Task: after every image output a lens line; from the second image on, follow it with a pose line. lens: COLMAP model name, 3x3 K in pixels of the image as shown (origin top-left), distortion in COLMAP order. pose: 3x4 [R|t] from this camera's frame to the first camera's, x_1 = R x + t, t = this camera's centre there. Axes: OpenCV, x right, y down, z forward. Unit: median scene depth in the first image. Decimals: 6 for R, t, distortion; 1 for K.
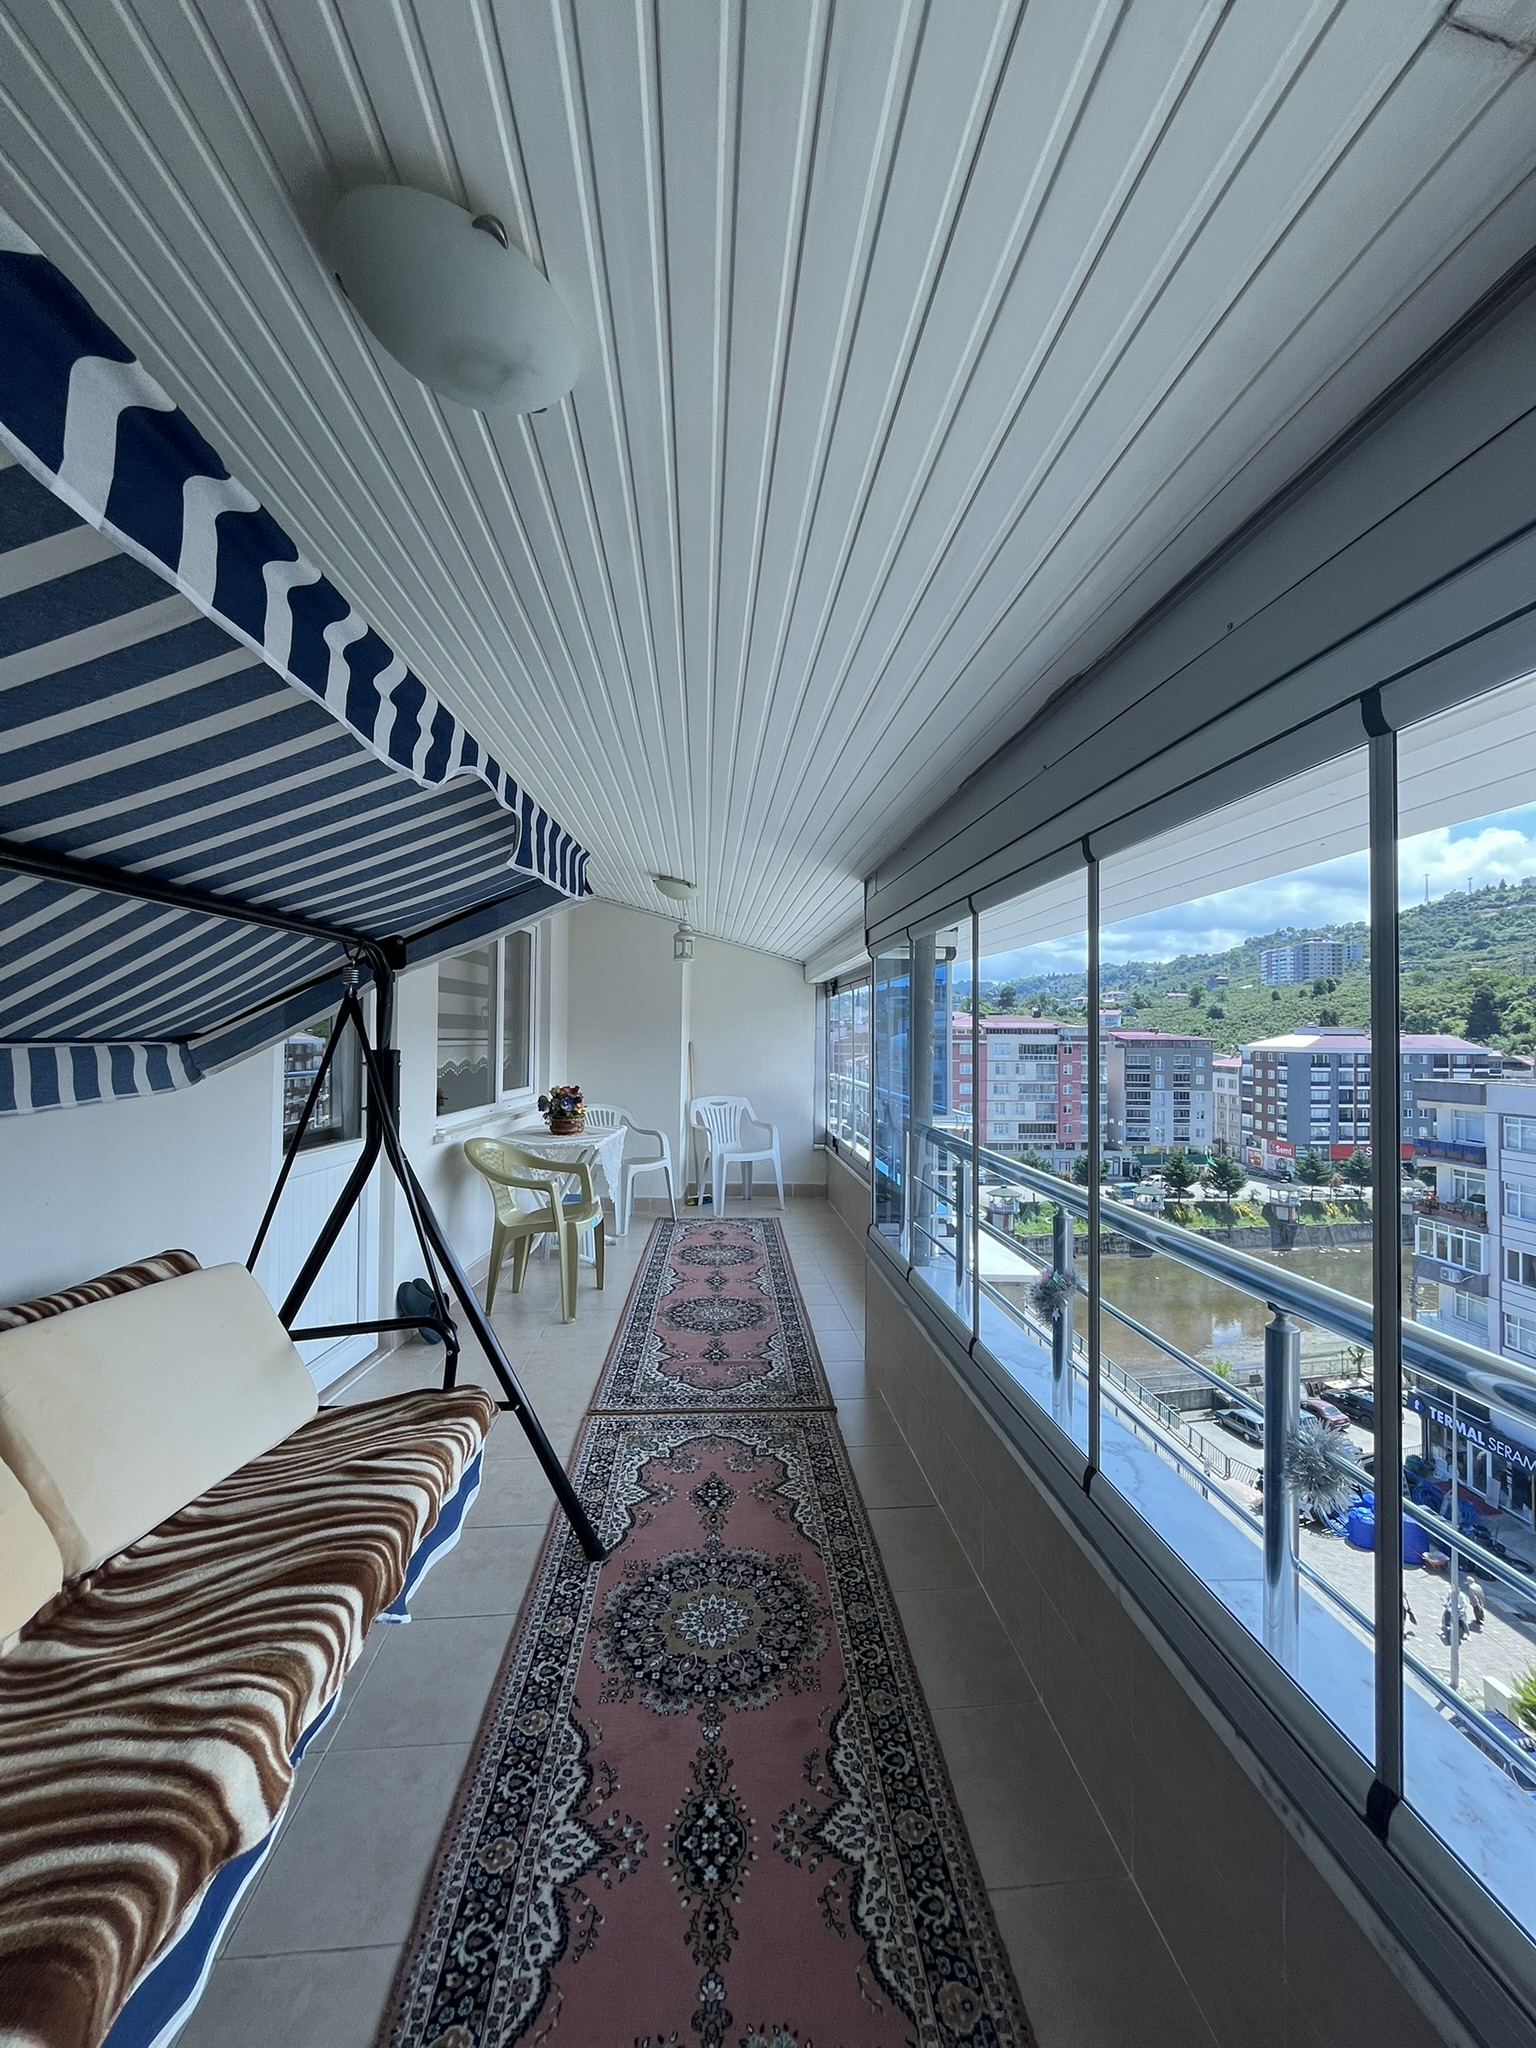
lens RADIAL K [[820.3, 0, 777.4], [0, 820.3, 1027.7], [0, 0, 1]] dist [-0.004801, -0.001037]
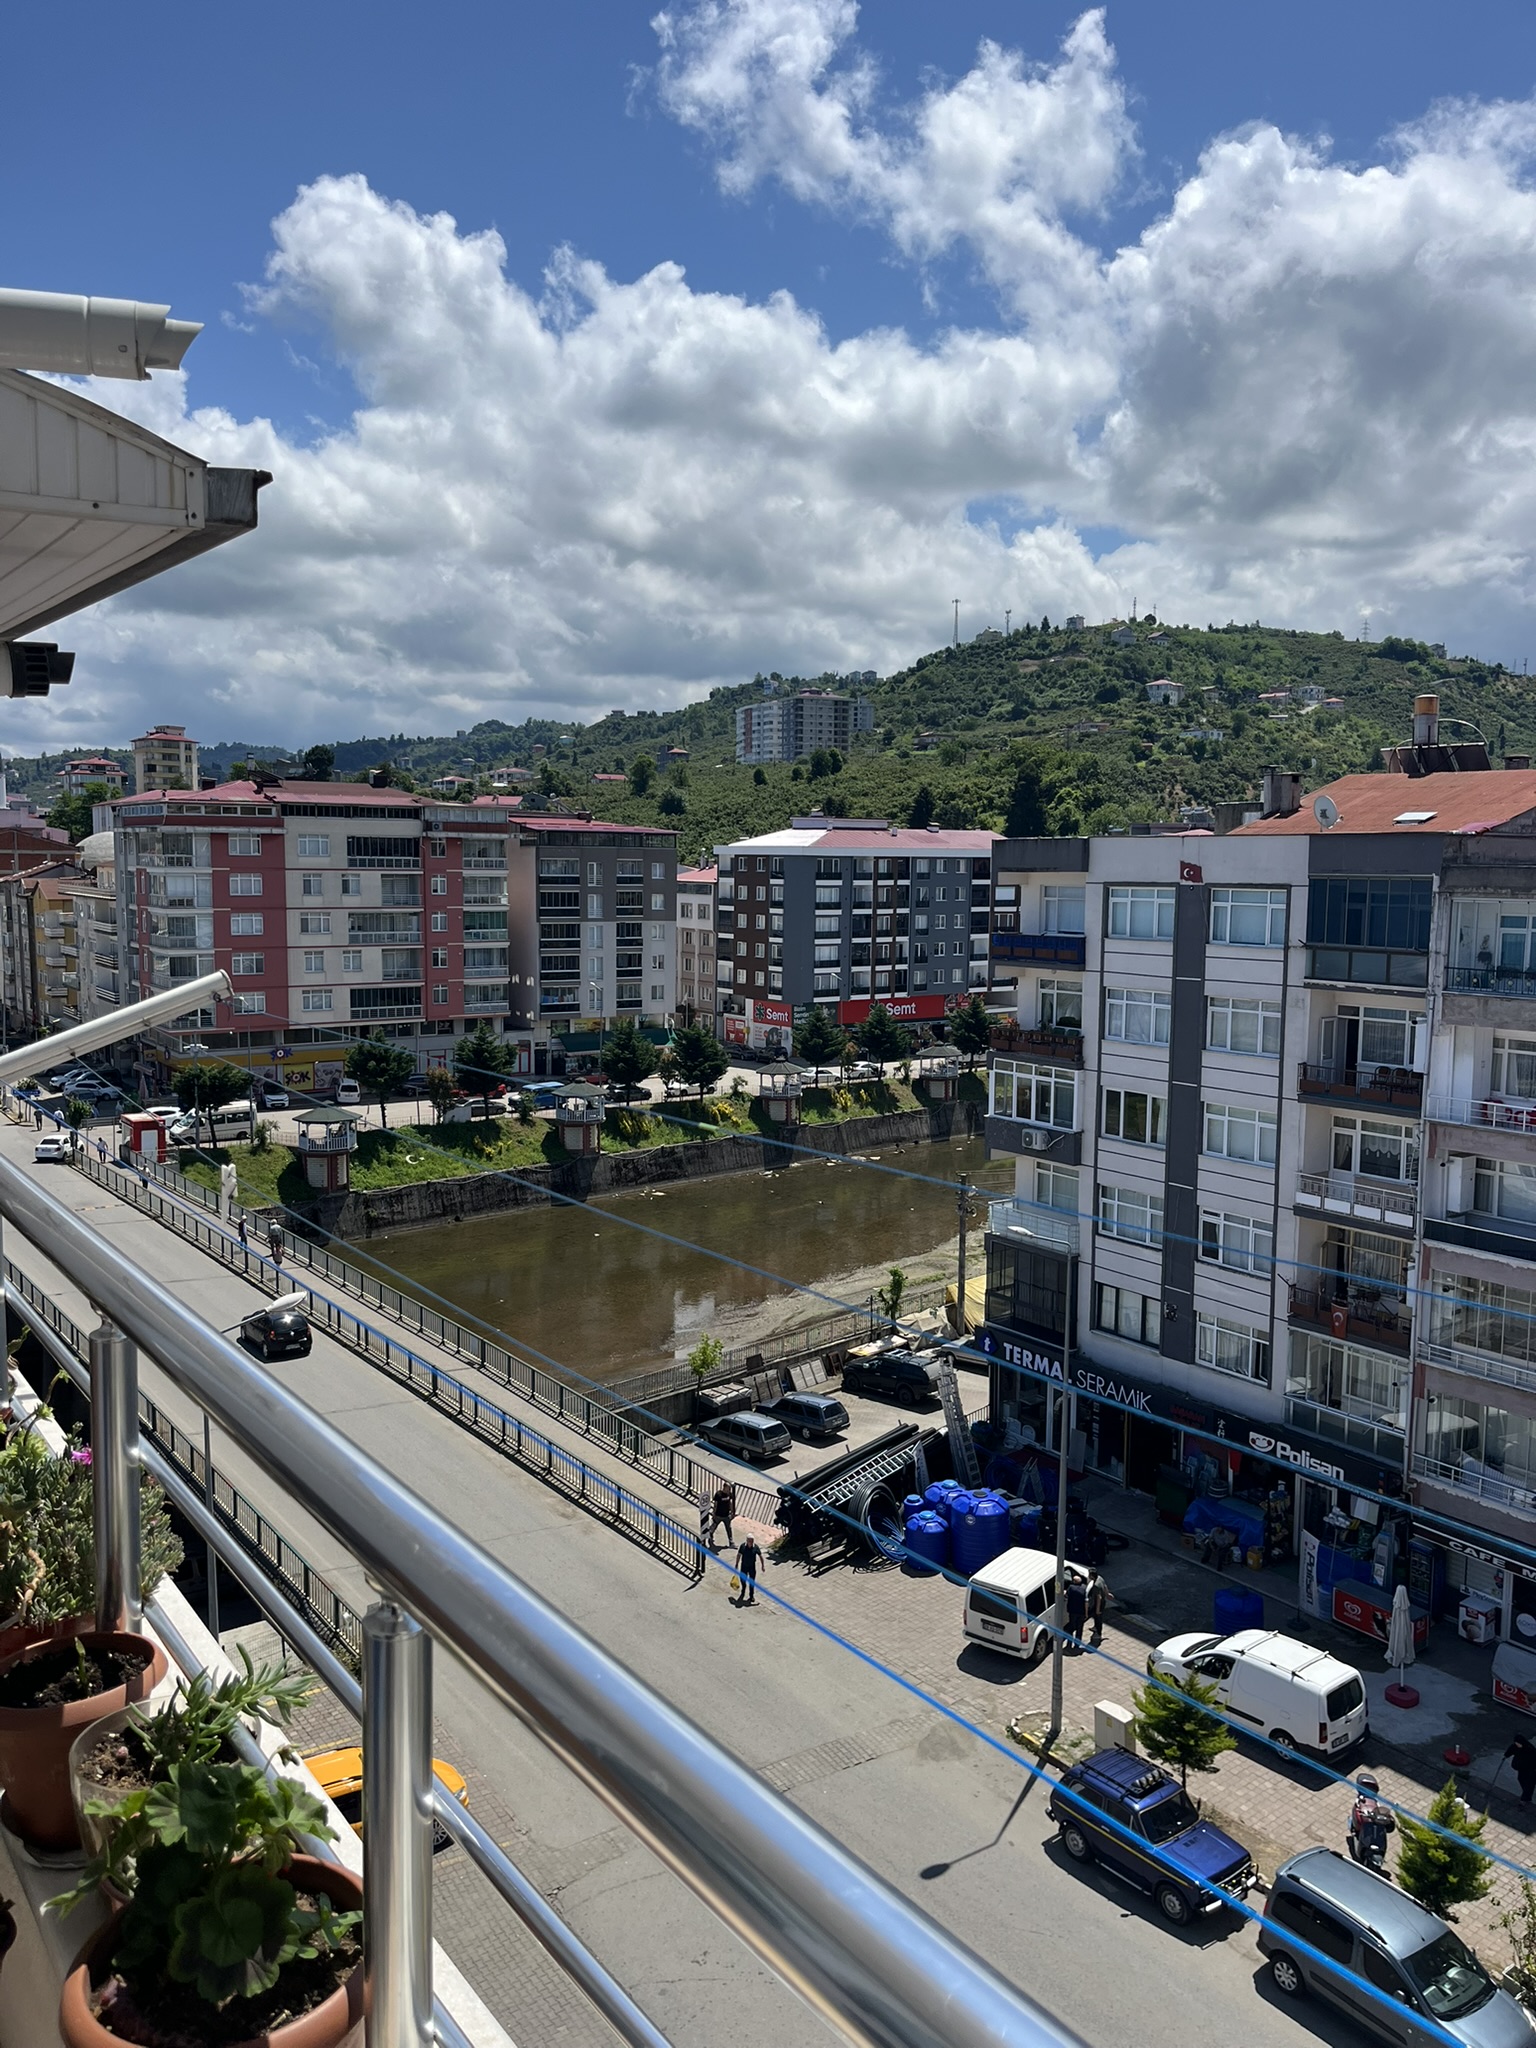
lens RADIAL K [[1537.4, 0, 753.1], [0, 1537.4, 1033.5], [0, 0, 1]] dist [0.057704, -0.084580]
pose [[0.854461, -0.057478, 0.516325, 0.009330], [-0.009363, 0.991996, 0.125925, 0.068428], [-0.519430, -0.112432, 0.847084, 0.092910]]
